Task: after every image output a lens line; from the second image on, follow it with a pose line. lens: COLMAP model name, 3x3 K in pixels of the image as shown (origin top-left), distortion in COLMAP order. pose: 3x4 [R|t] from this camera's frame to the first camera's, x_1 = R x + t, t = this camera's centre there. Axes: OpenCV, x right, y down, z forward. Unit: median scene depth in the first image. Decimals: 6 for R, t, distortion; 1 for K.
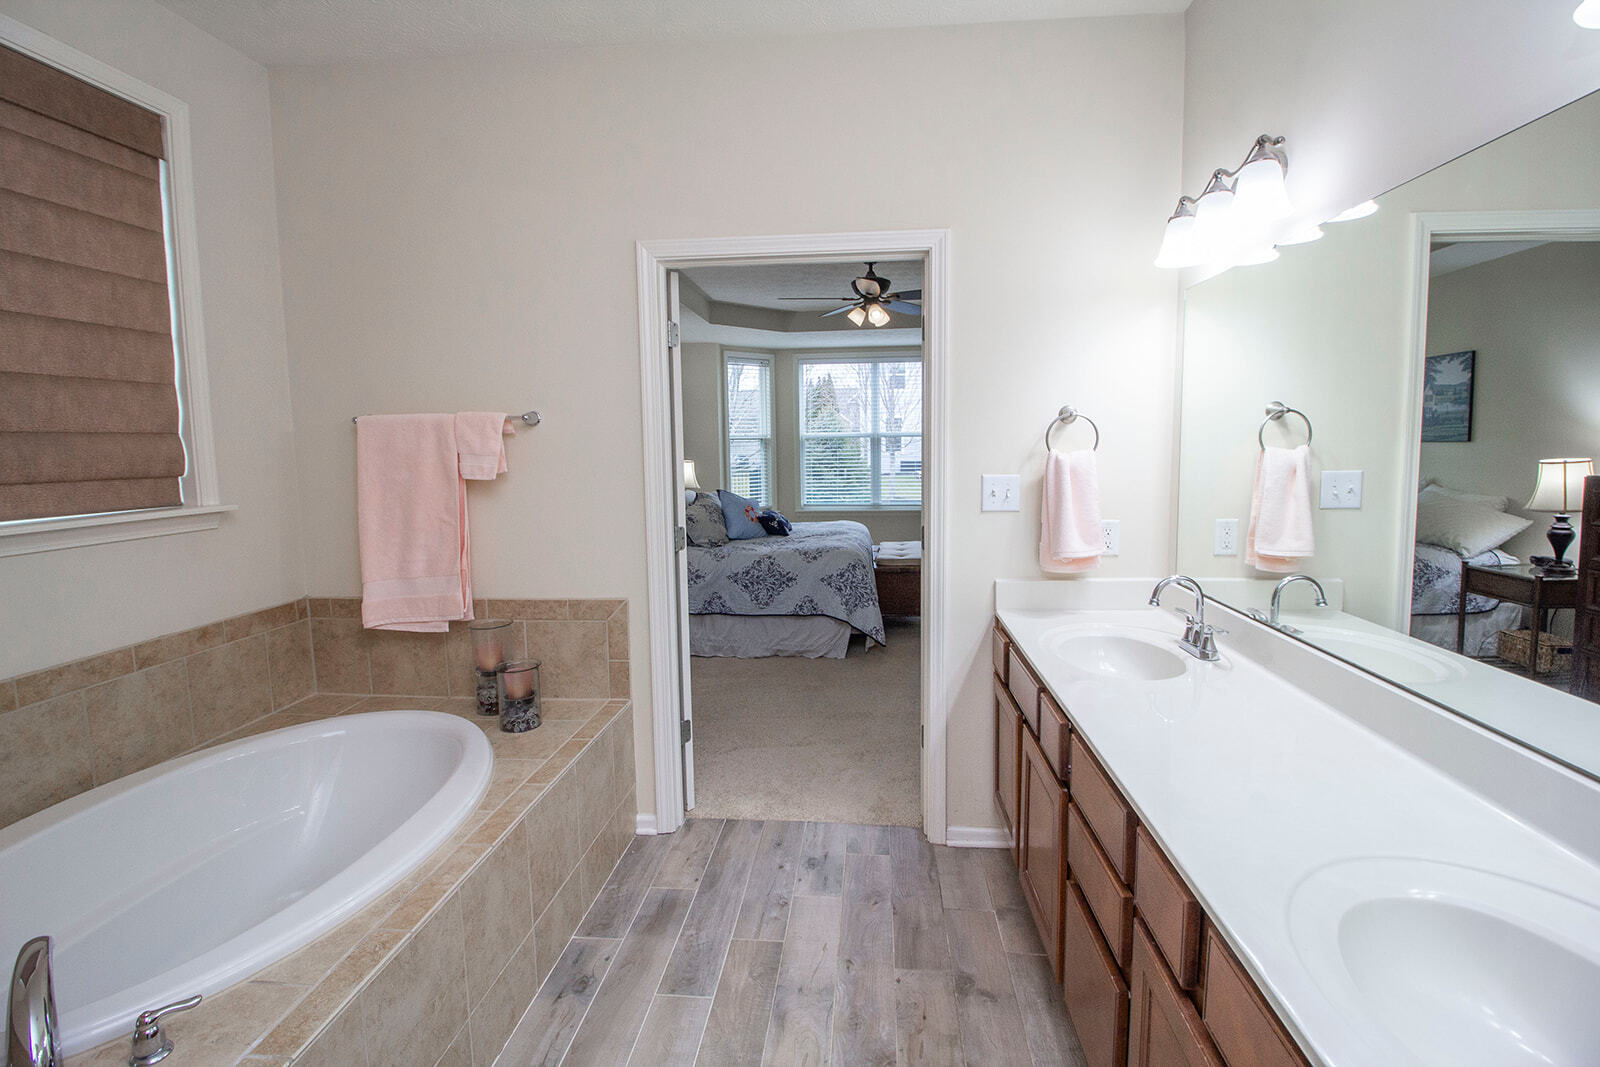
lens RADIAL K [[749.2, 0, 801.9], [0, 749.2, 529.3], [0, 0, 1]] dist [-0.021544, -0.004103]
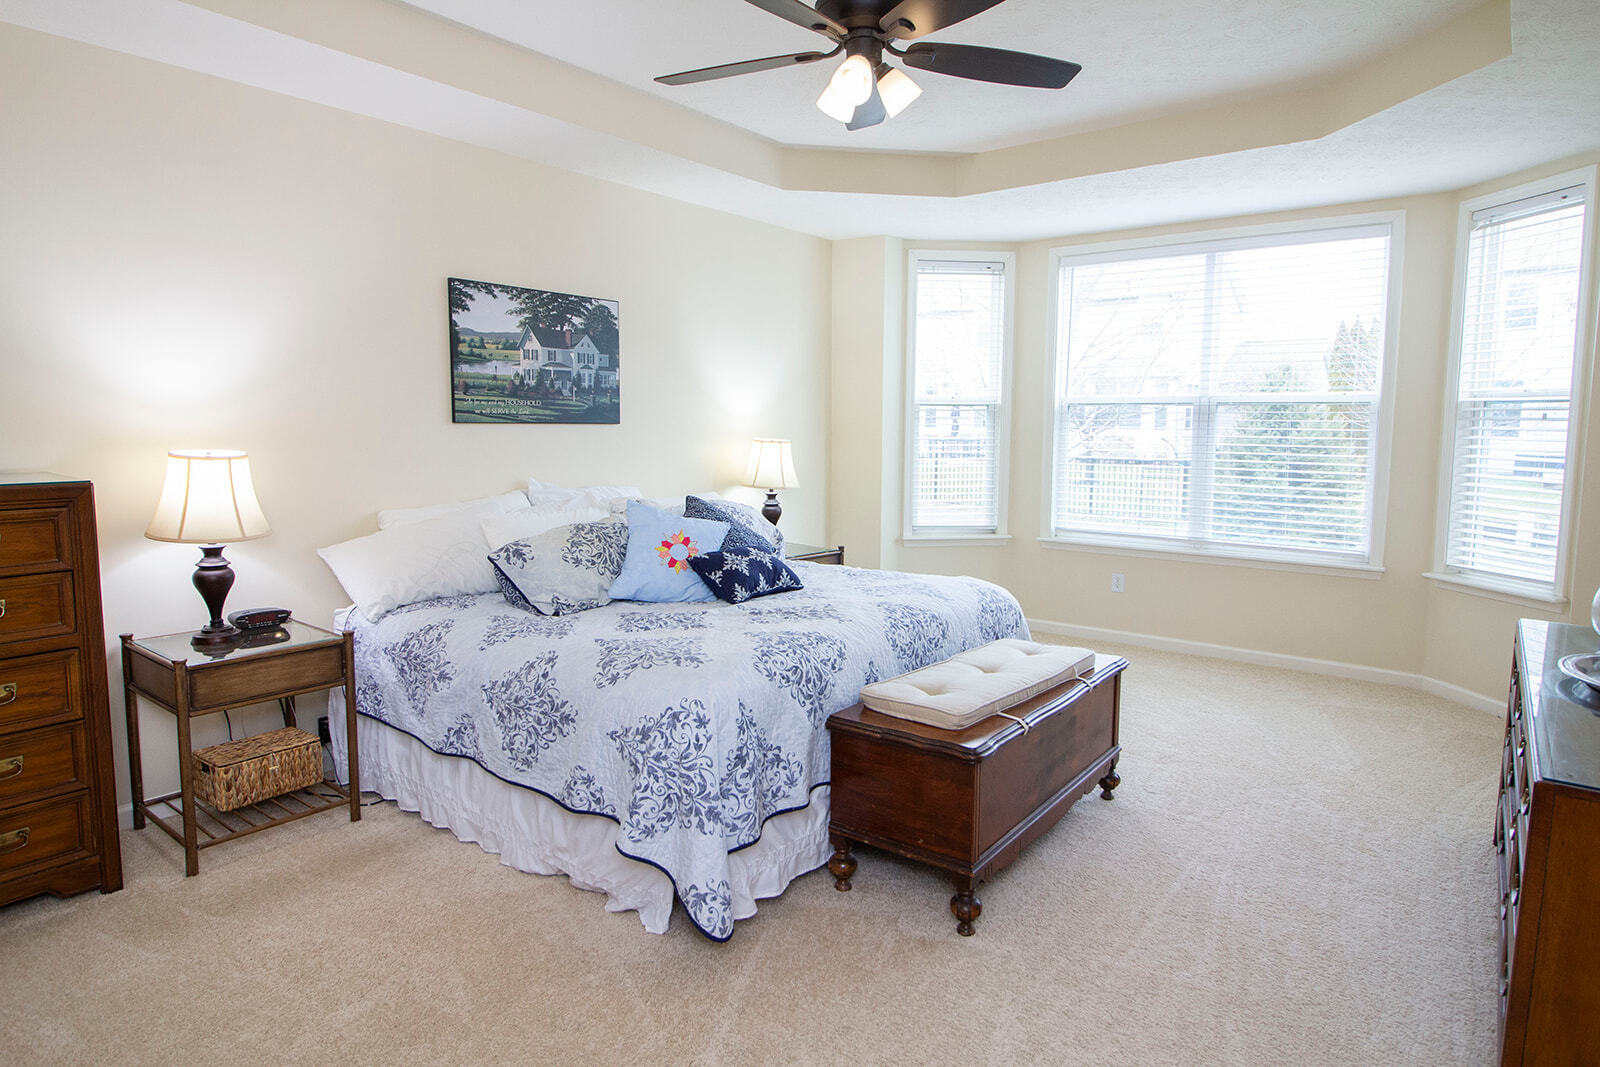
lens RADIAL K [[922.3, 0, 796.7], [0, 922.3, 533.0], [0, 0, 1]] dist [-0.000137, -0.005403]
pose [[0.840488, 0.080365, -0.535837, 0.371229], [-0.075891, 0.996651, 0.030438, -0.065567], [0.536489, 0.015082, 0.843773, 0.622402]]
